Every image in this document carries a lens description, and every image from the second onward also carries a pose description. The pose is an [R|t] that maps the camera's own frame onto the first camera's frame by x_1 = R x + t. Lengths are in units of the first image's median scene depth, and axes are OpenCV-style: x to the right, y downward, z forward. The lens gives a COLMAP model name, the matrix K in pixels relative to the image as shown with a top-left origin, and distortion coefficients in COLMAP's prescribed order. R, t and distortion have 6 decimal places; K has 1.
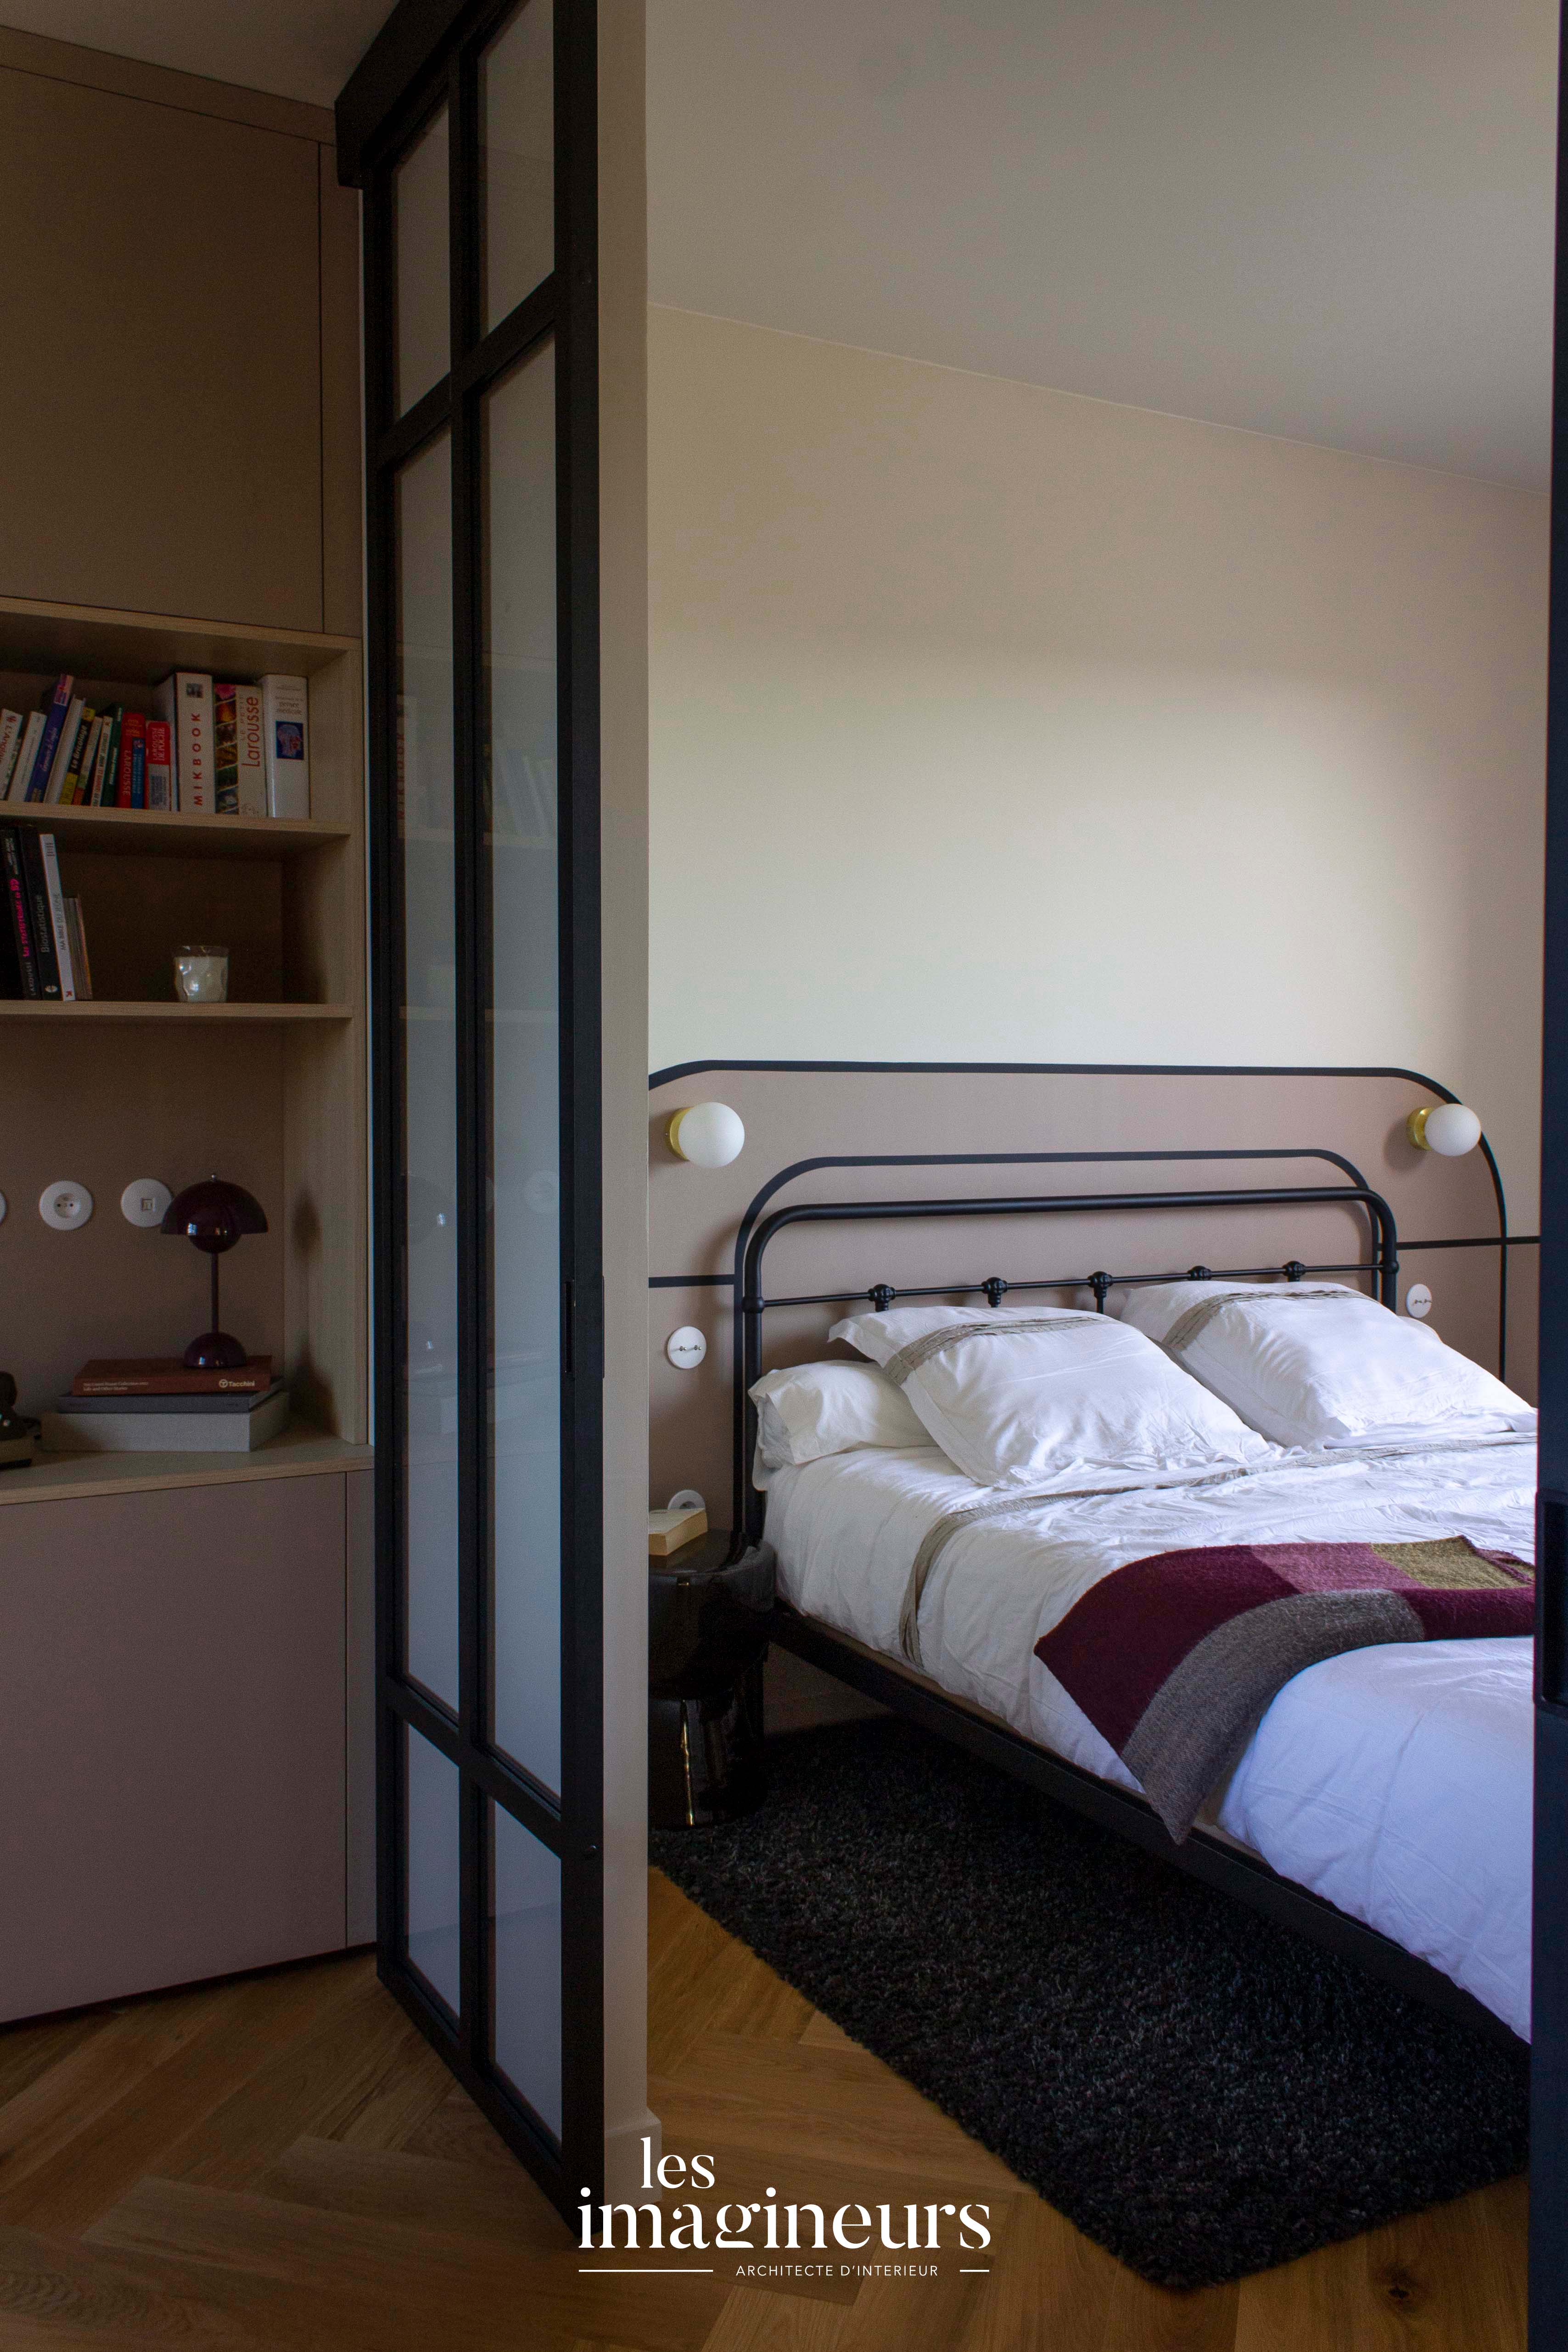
lens RADIAL K [[1972.8, 0, 788.4], [0, 1972.8, 1180.8], [0, 0, 1]] dist [0.000690, -0.027409]
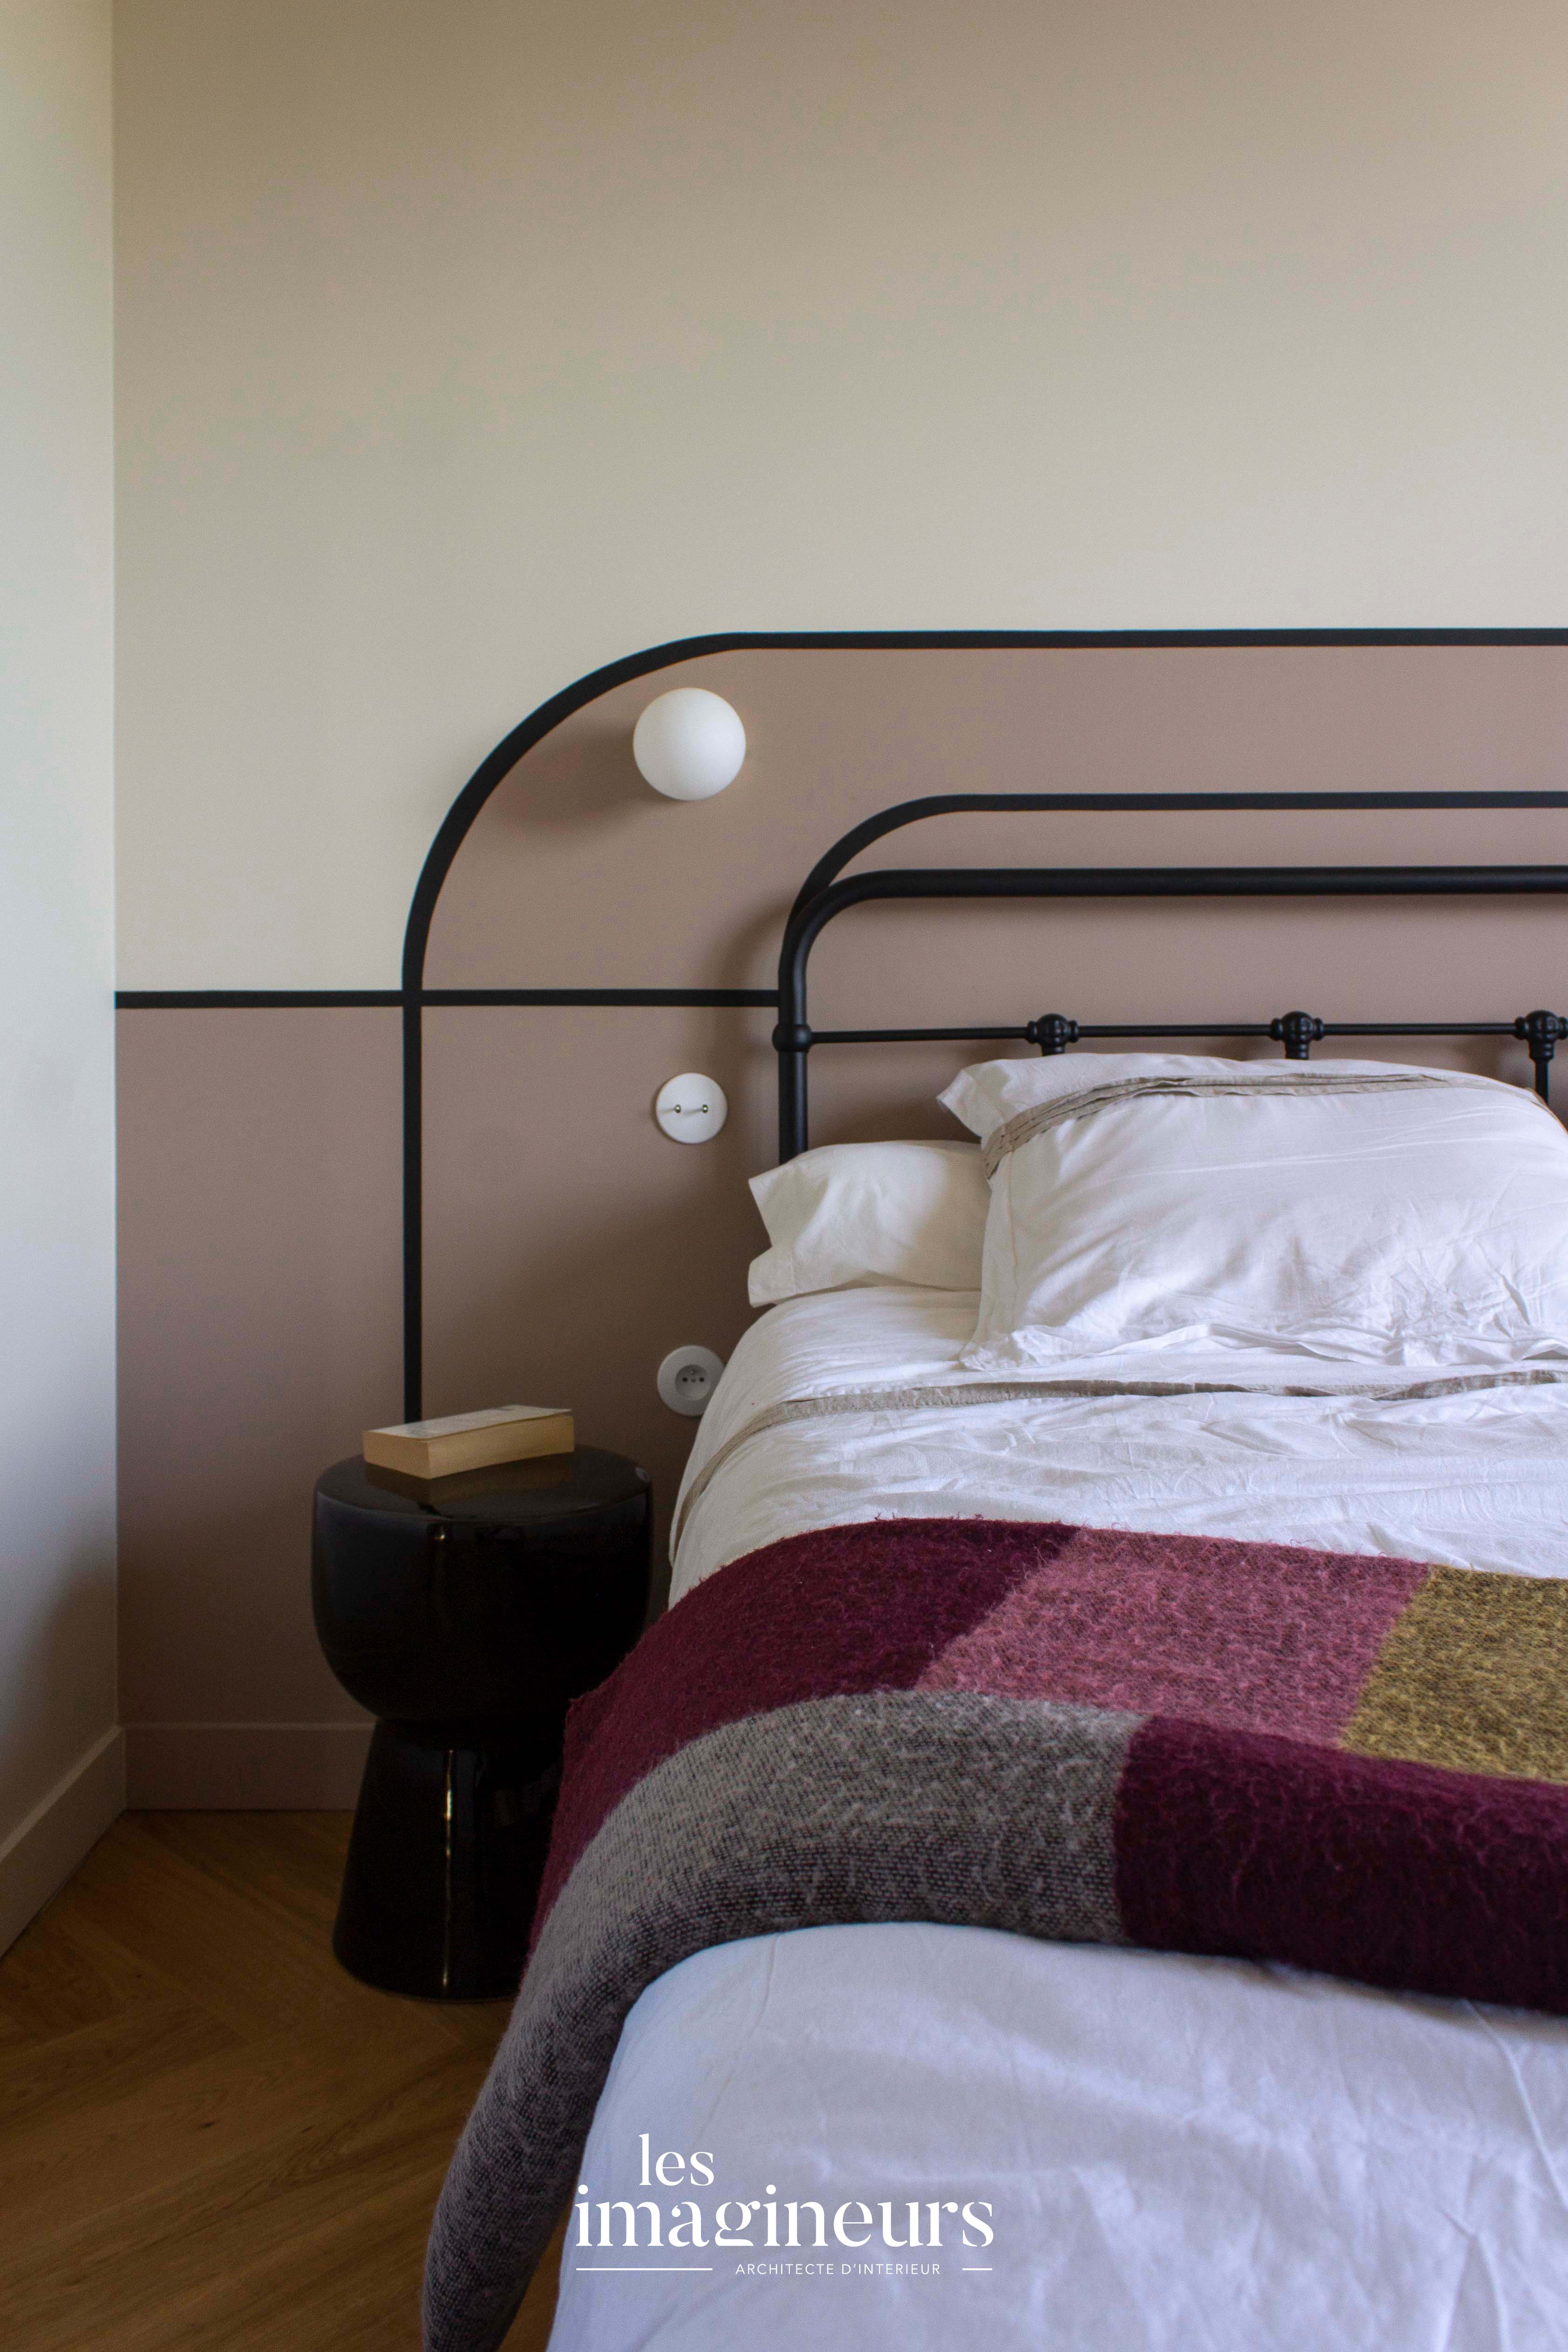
lens RADIAL K [[1972.7, 0, 796.8], [0, 1972.7, 993.6], [0, 0, 1]] dist [0.000690, -0.027409]
pose [[0.873243, -0.010582, -0.487170, 0.269373], [-0.016282, 0.998572, -0.050875, 0.079317], [0.487013, 0.052359, 0.871824, 0.487026]]
